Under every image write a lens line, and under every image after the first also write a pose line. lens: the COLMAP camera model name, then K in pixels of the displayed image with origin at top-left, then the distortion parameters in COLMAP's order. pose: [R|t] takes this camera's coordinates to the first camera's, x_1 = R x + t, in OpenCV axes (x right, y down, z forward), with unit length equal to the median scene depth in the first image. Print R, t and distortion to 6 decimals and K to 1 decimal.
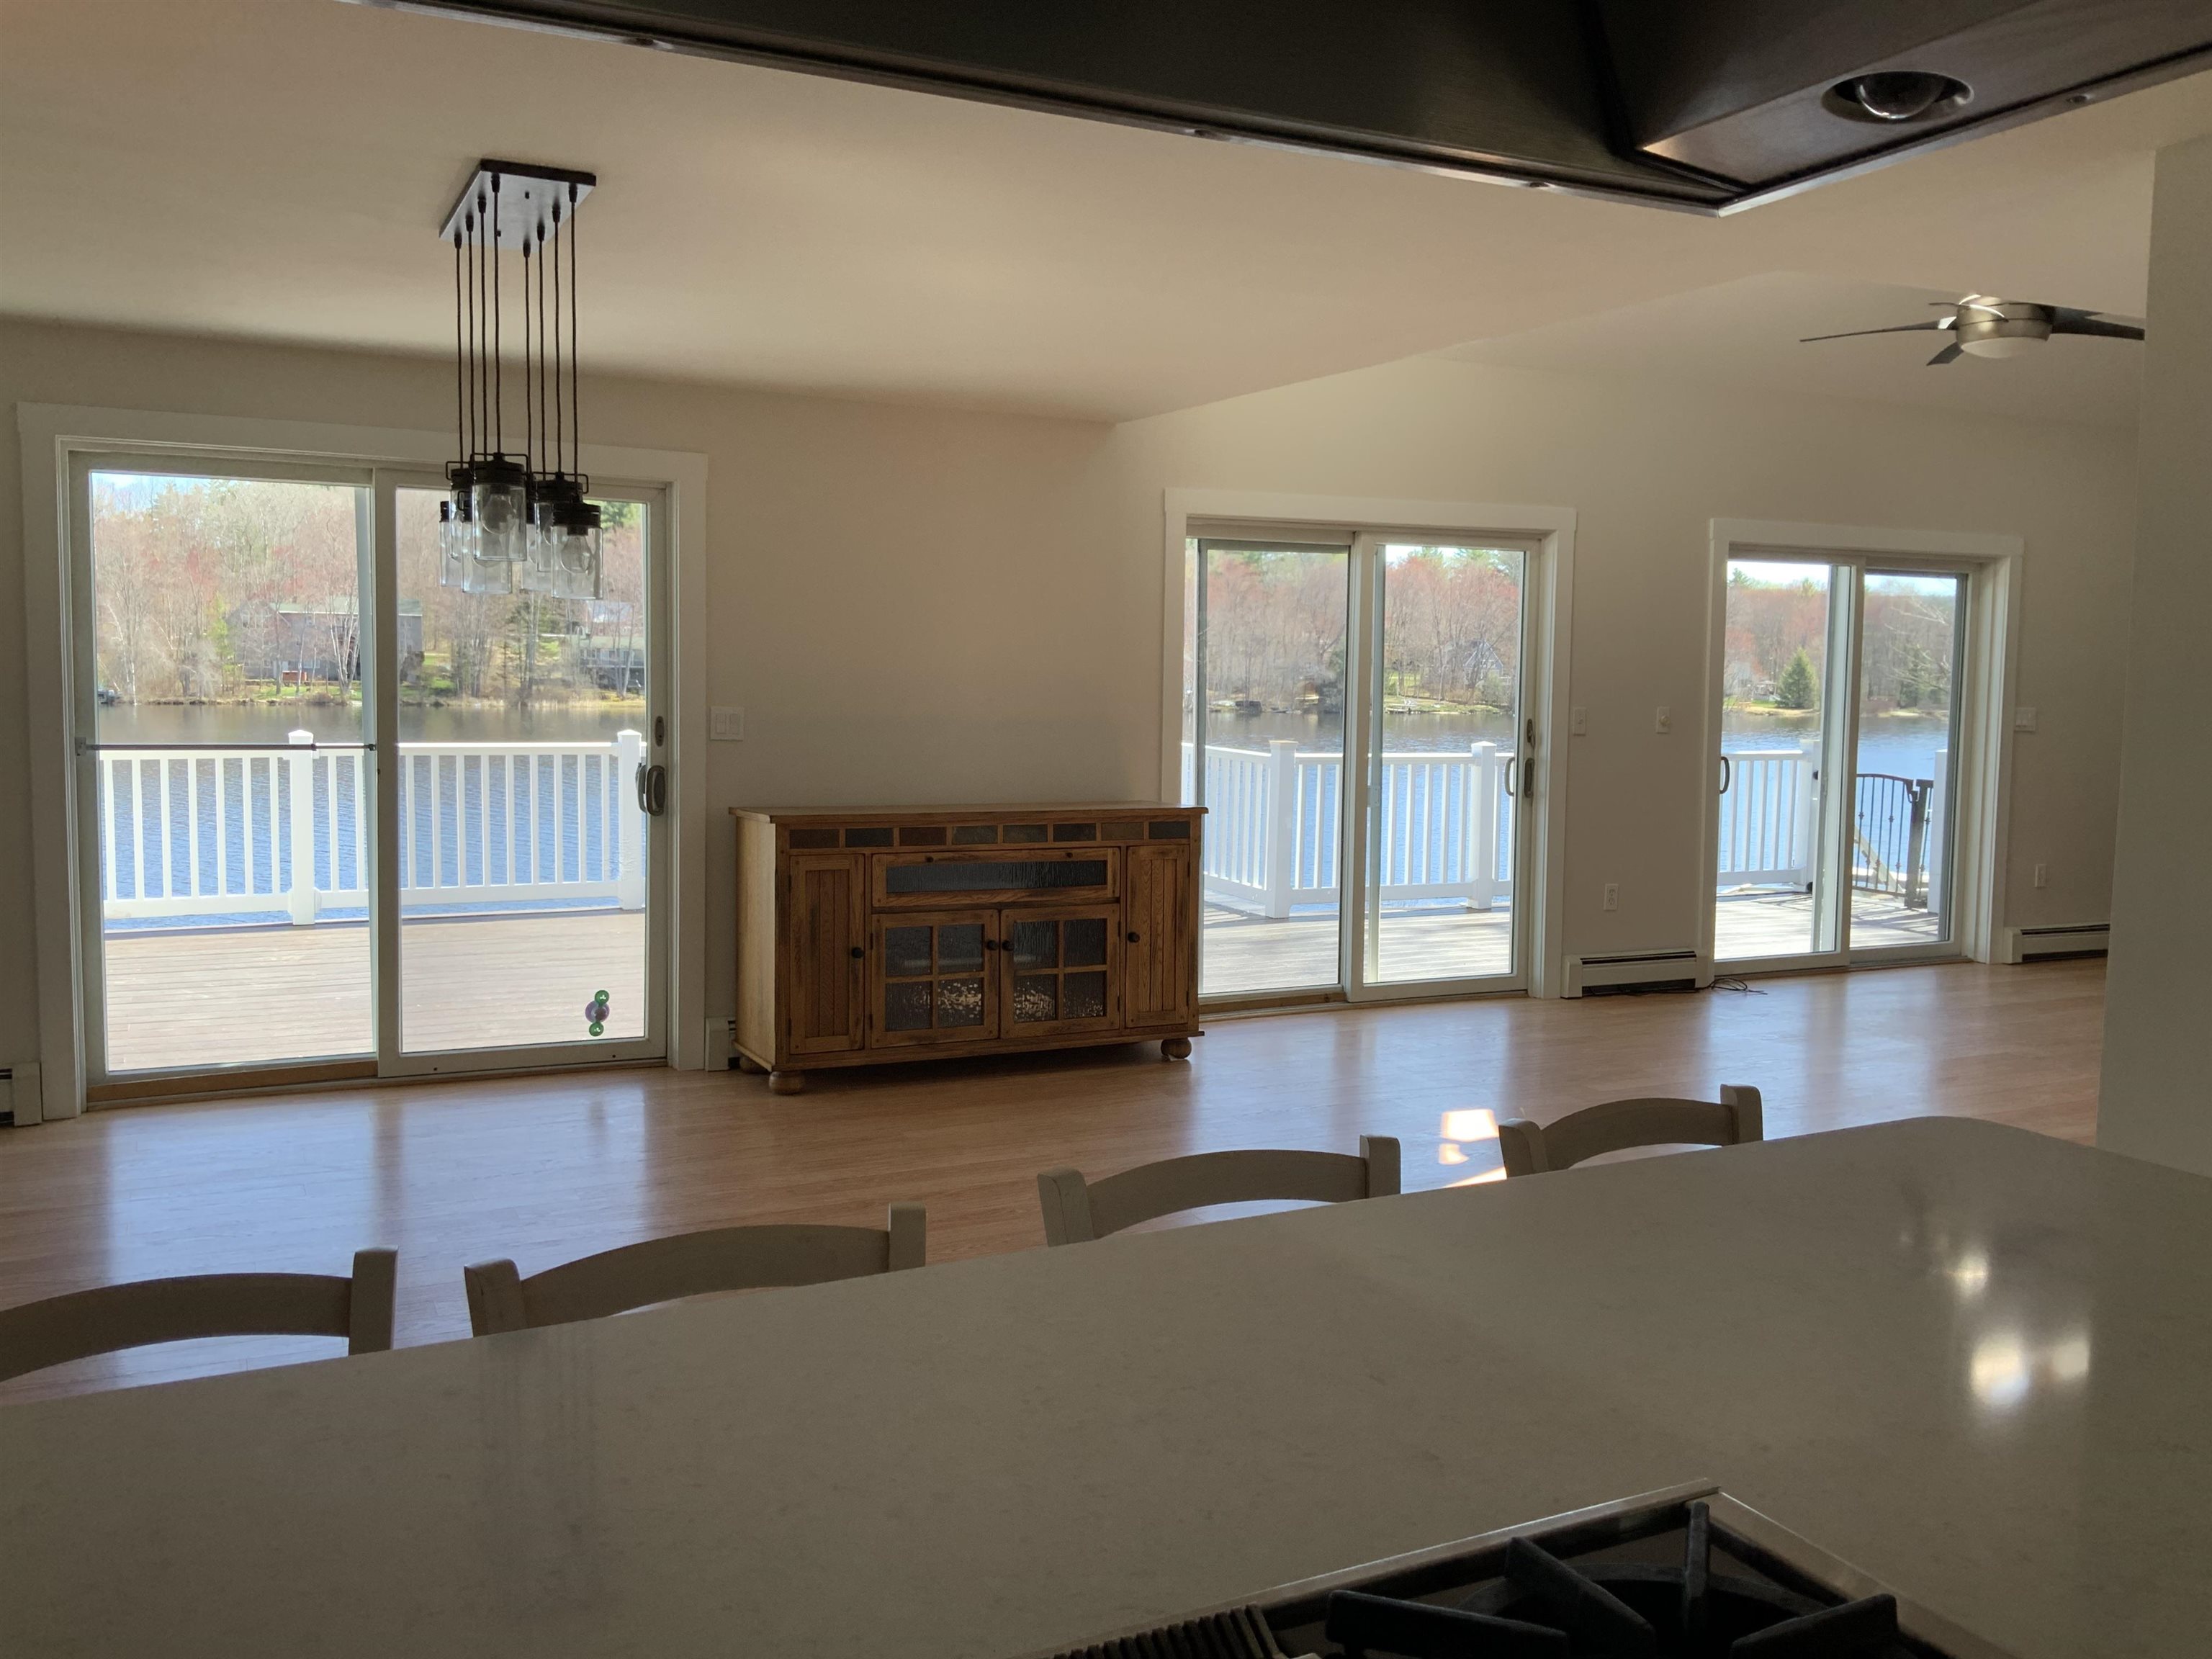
lens RADIAL K [[1817.6, 0, 1094.1], [0, 1817.6, 819.3], [0, 0, 1]] dist [0.123512, -0.261087]
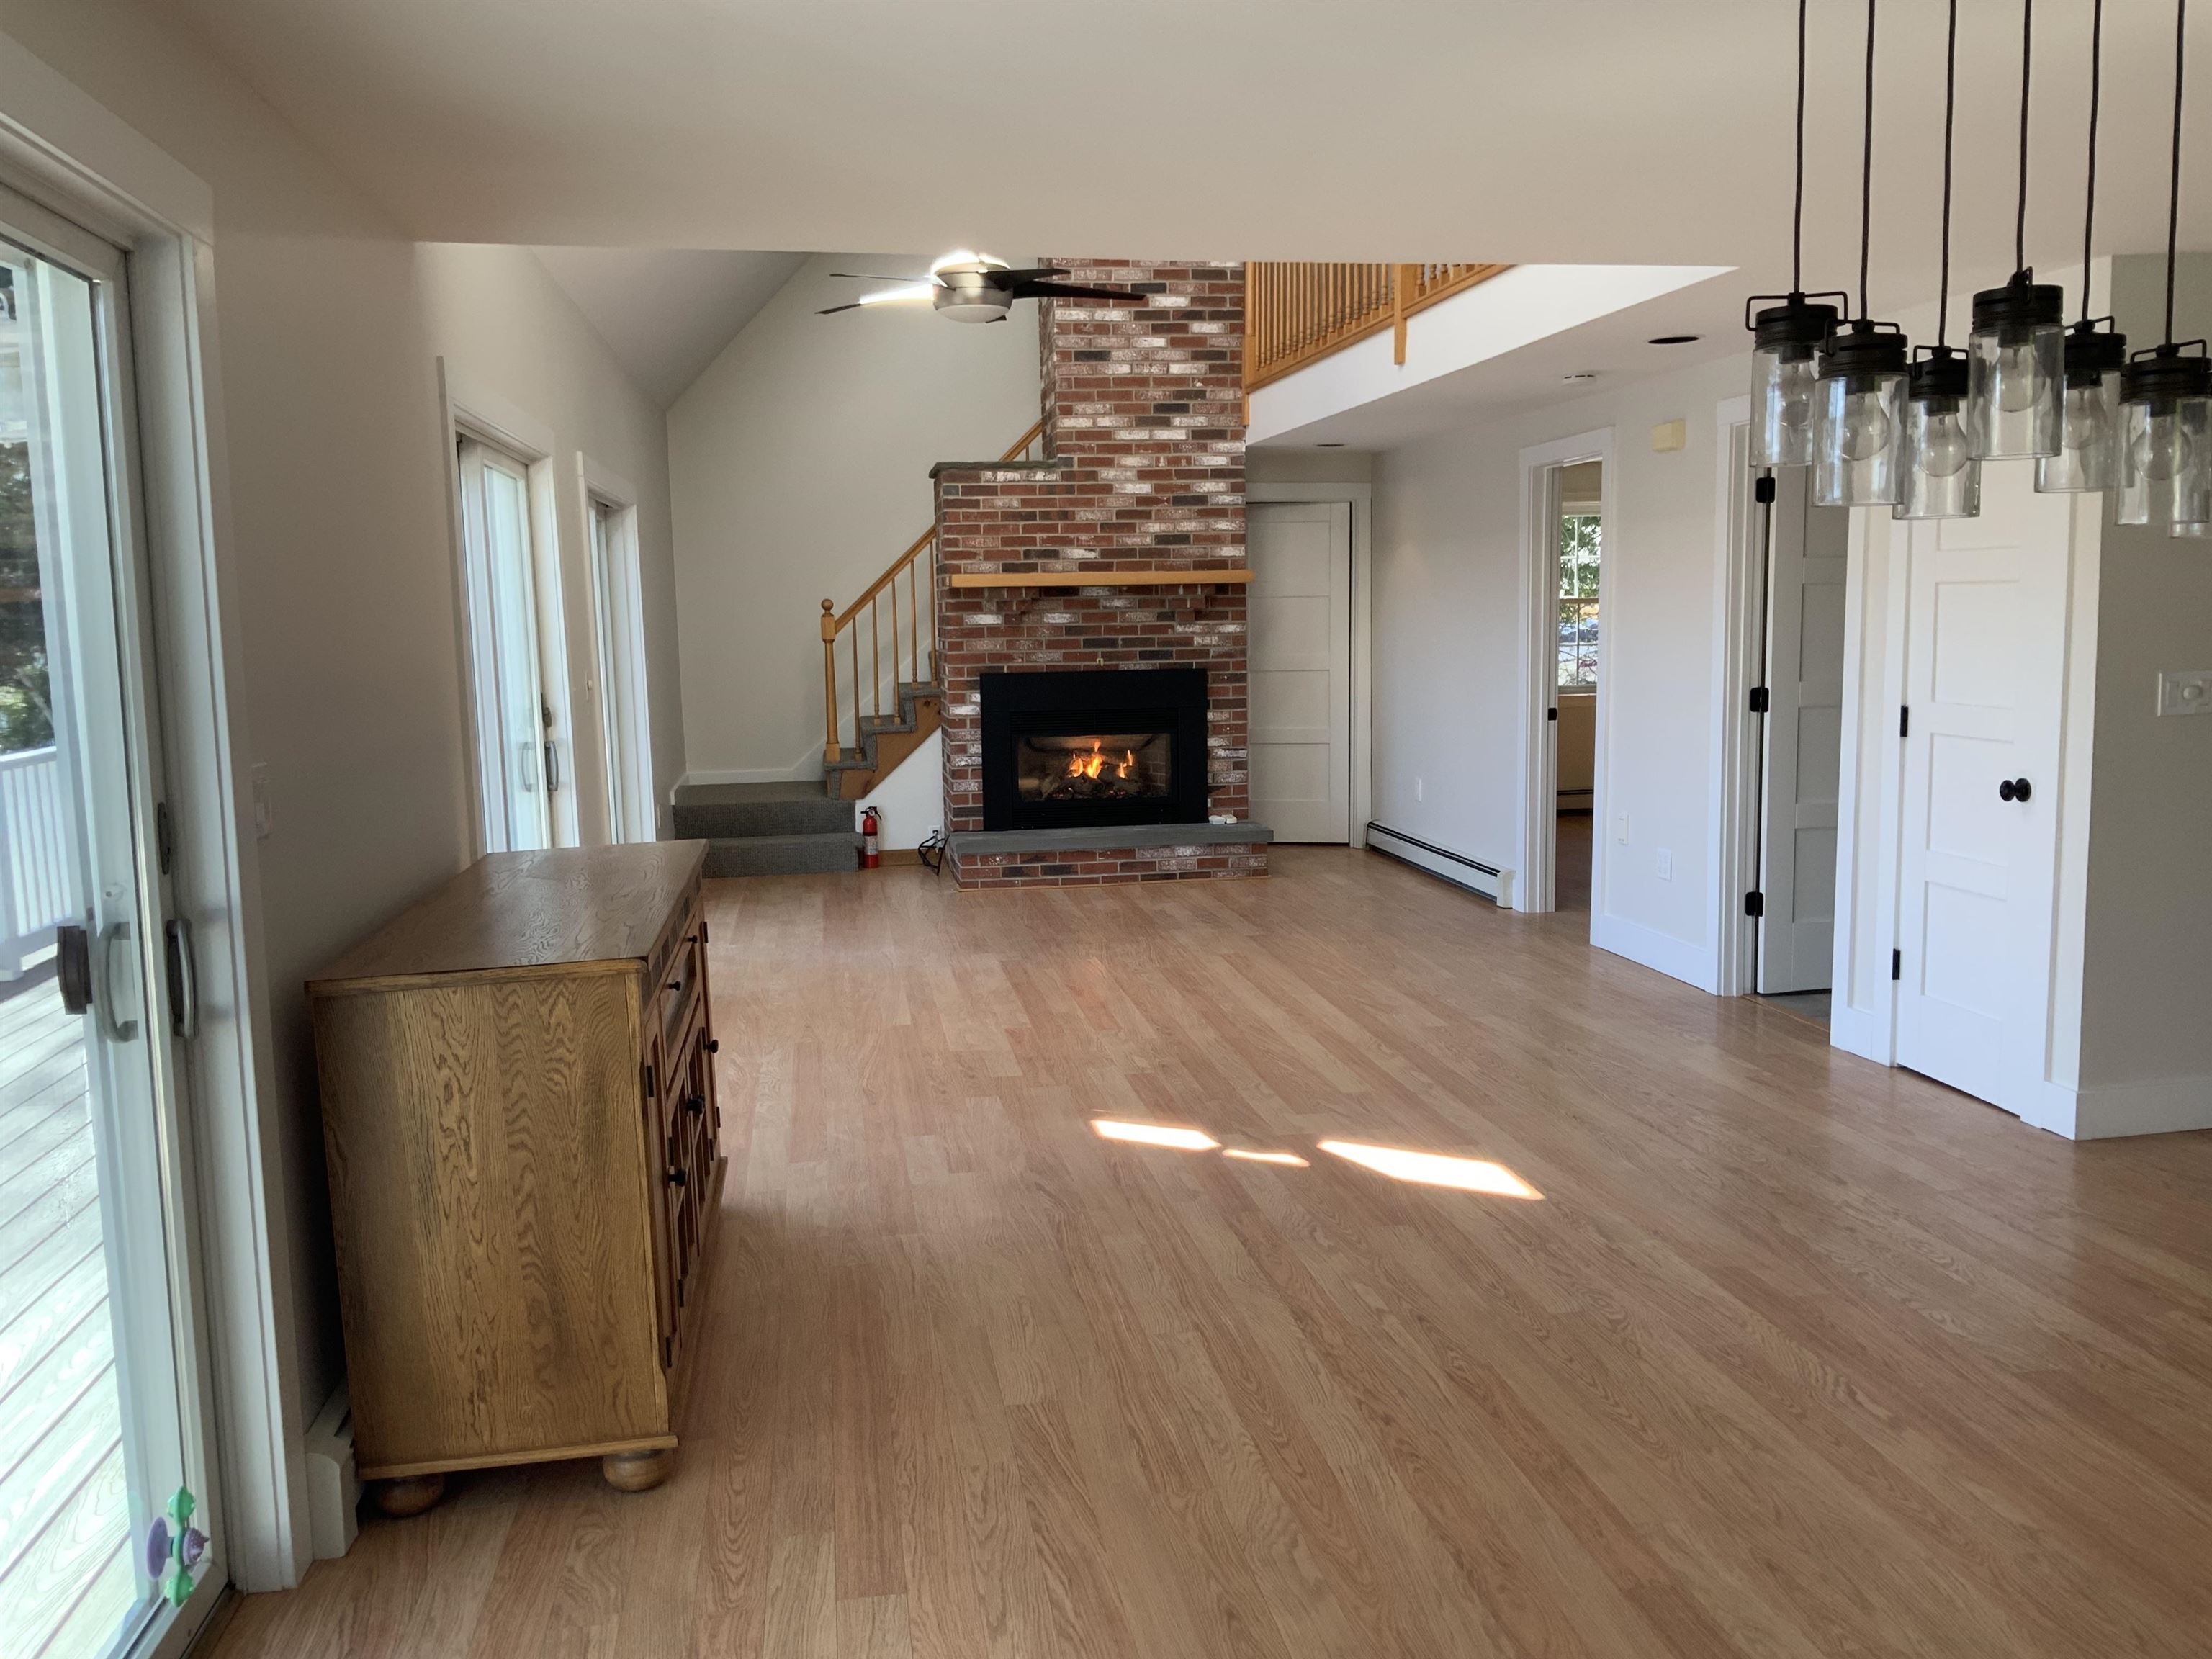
lens RADIAL K [[1825.1, 0, 1089.7], [0, 1825.1, 815.8], [0, 0, 1]] dist [0.100003, -0.095176]
pose [[0.302063, -0.126196, 0.944898, -0.494337], [0.100407, 0.989897, 0.100108, -0.062729], [-0.947985, 0.064636, 0.311682, 0.575278]]
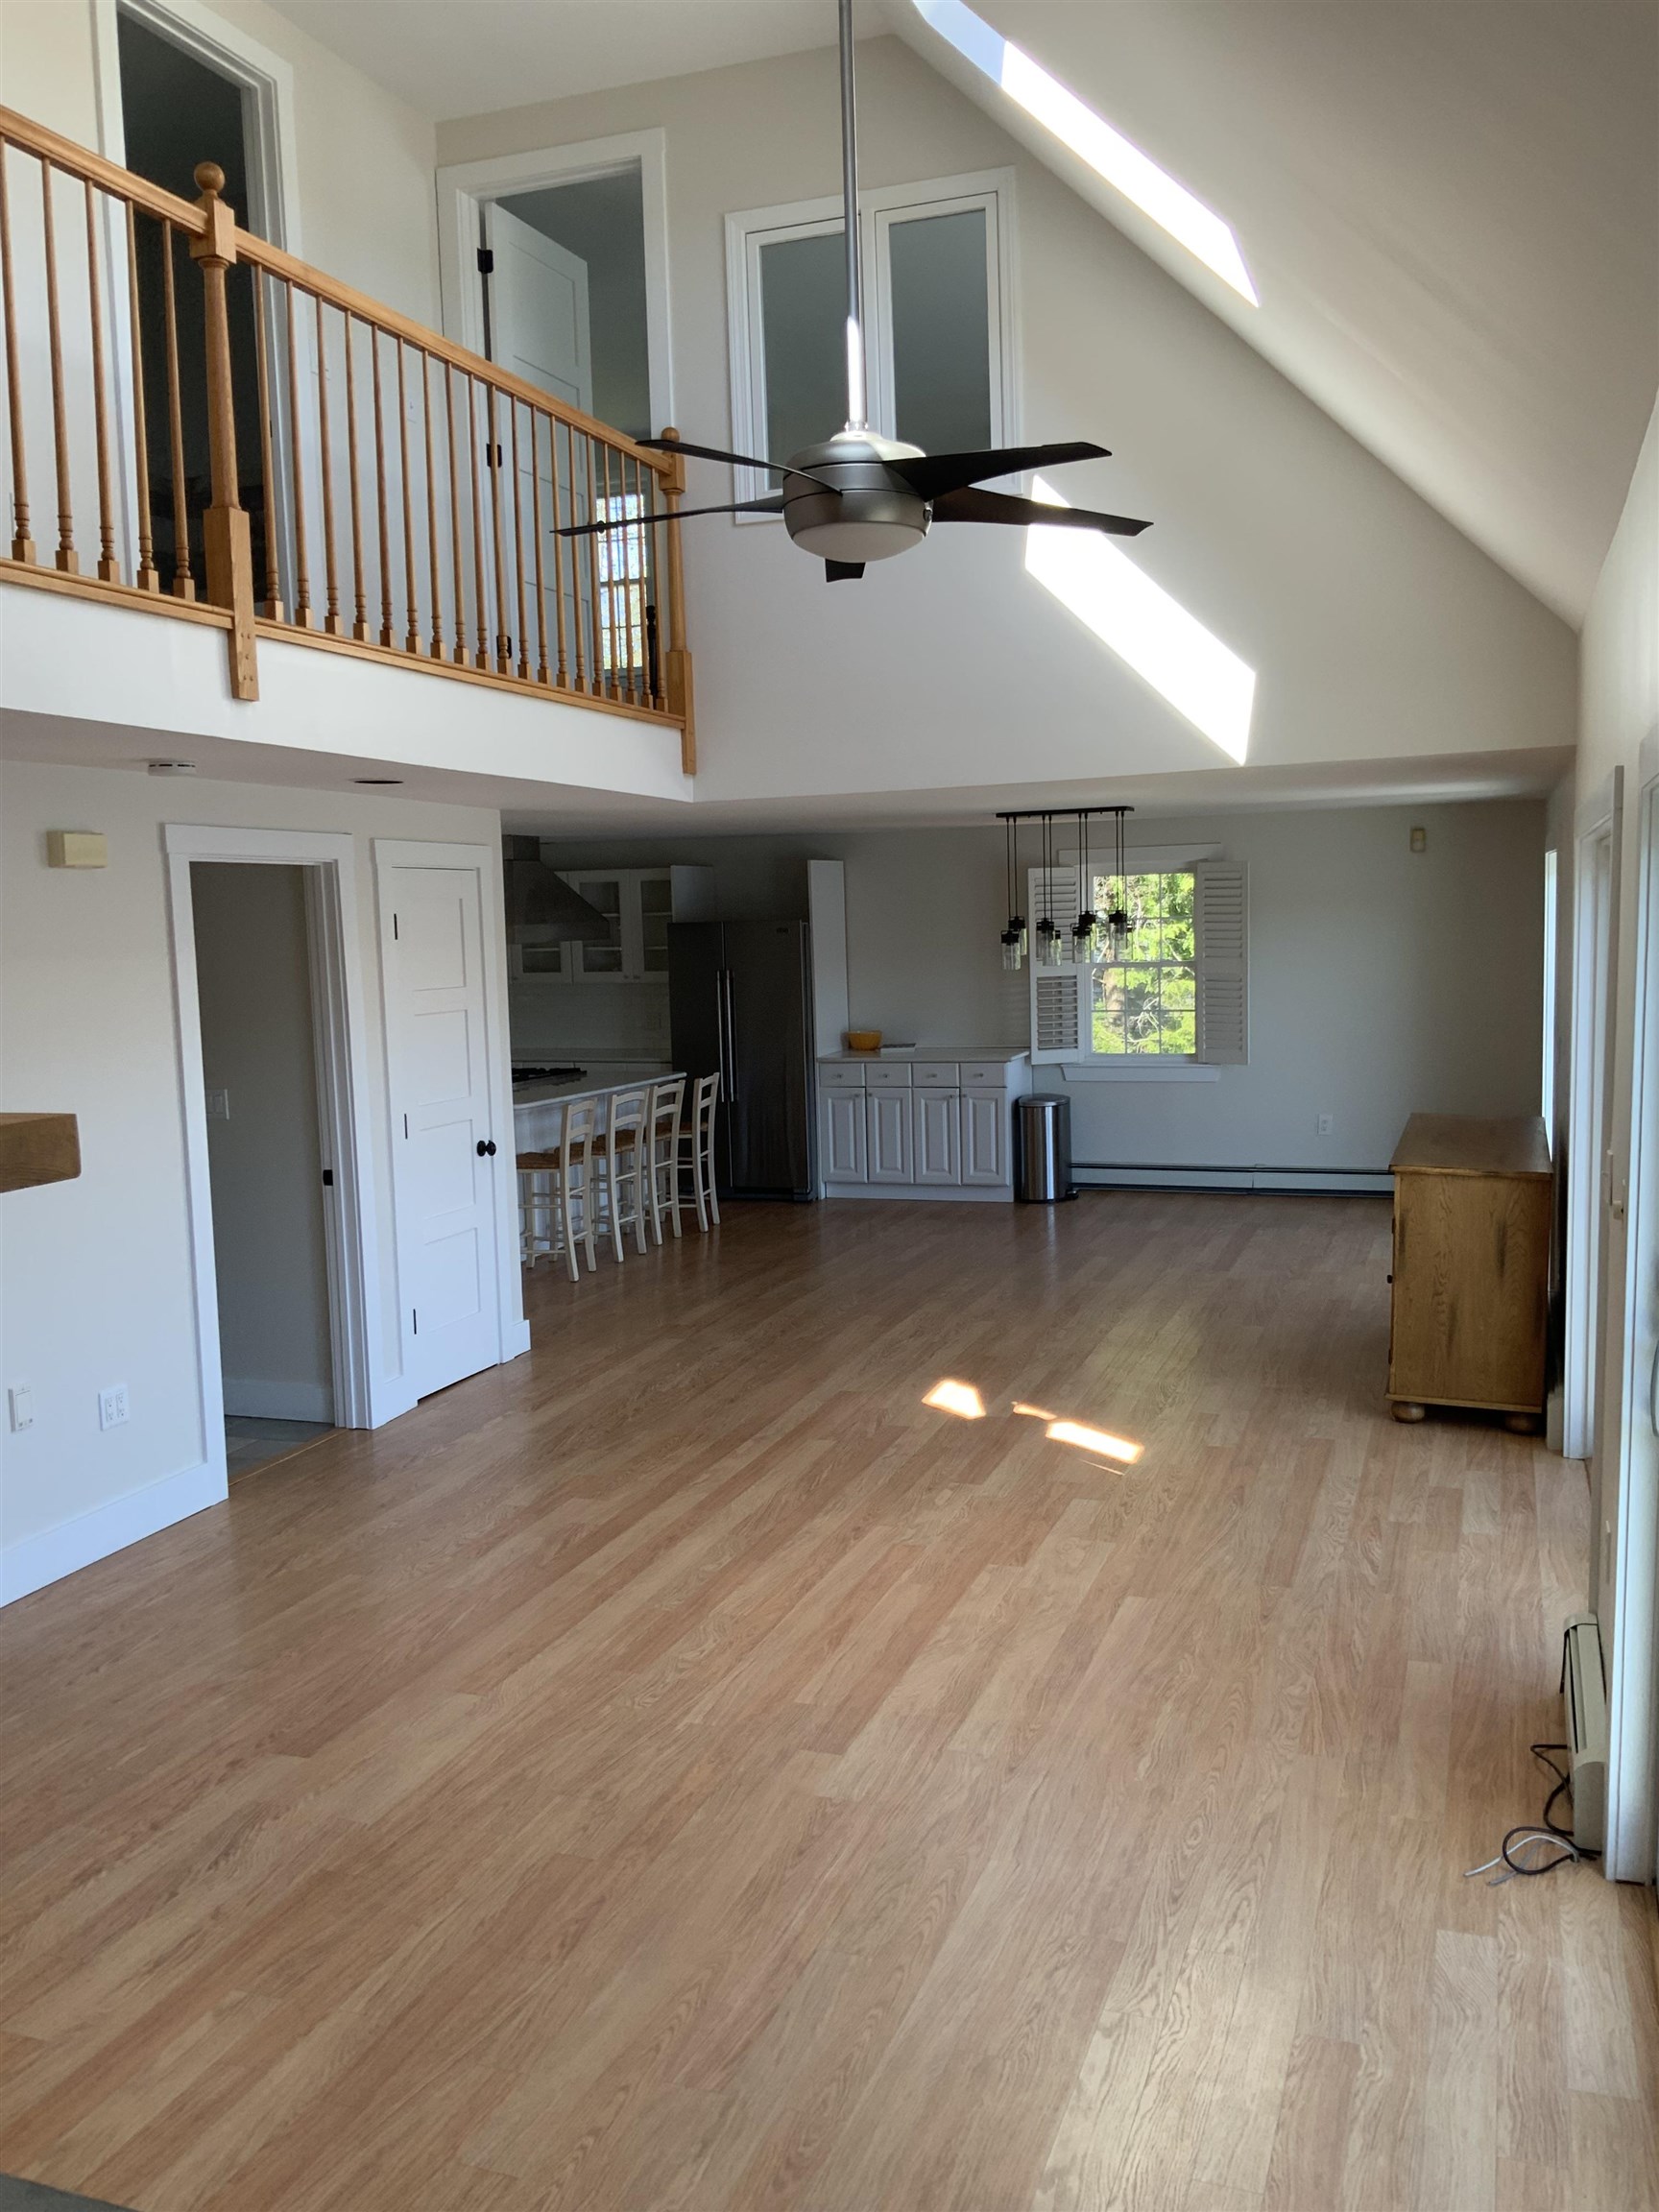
lens RADIAL K [[1807.5, 0, 829.5], [0, 1807.5, 1106.0], [0, 0, 1]] dist [0.113637, -0.238266]
pose [[-0.720913, 0.079110, -0.688496, 0.840316], [-0.039287, 0.987201, 0.154569, -0.156961], [0.691912, 0.138480, -0.708577, 1.318362]]
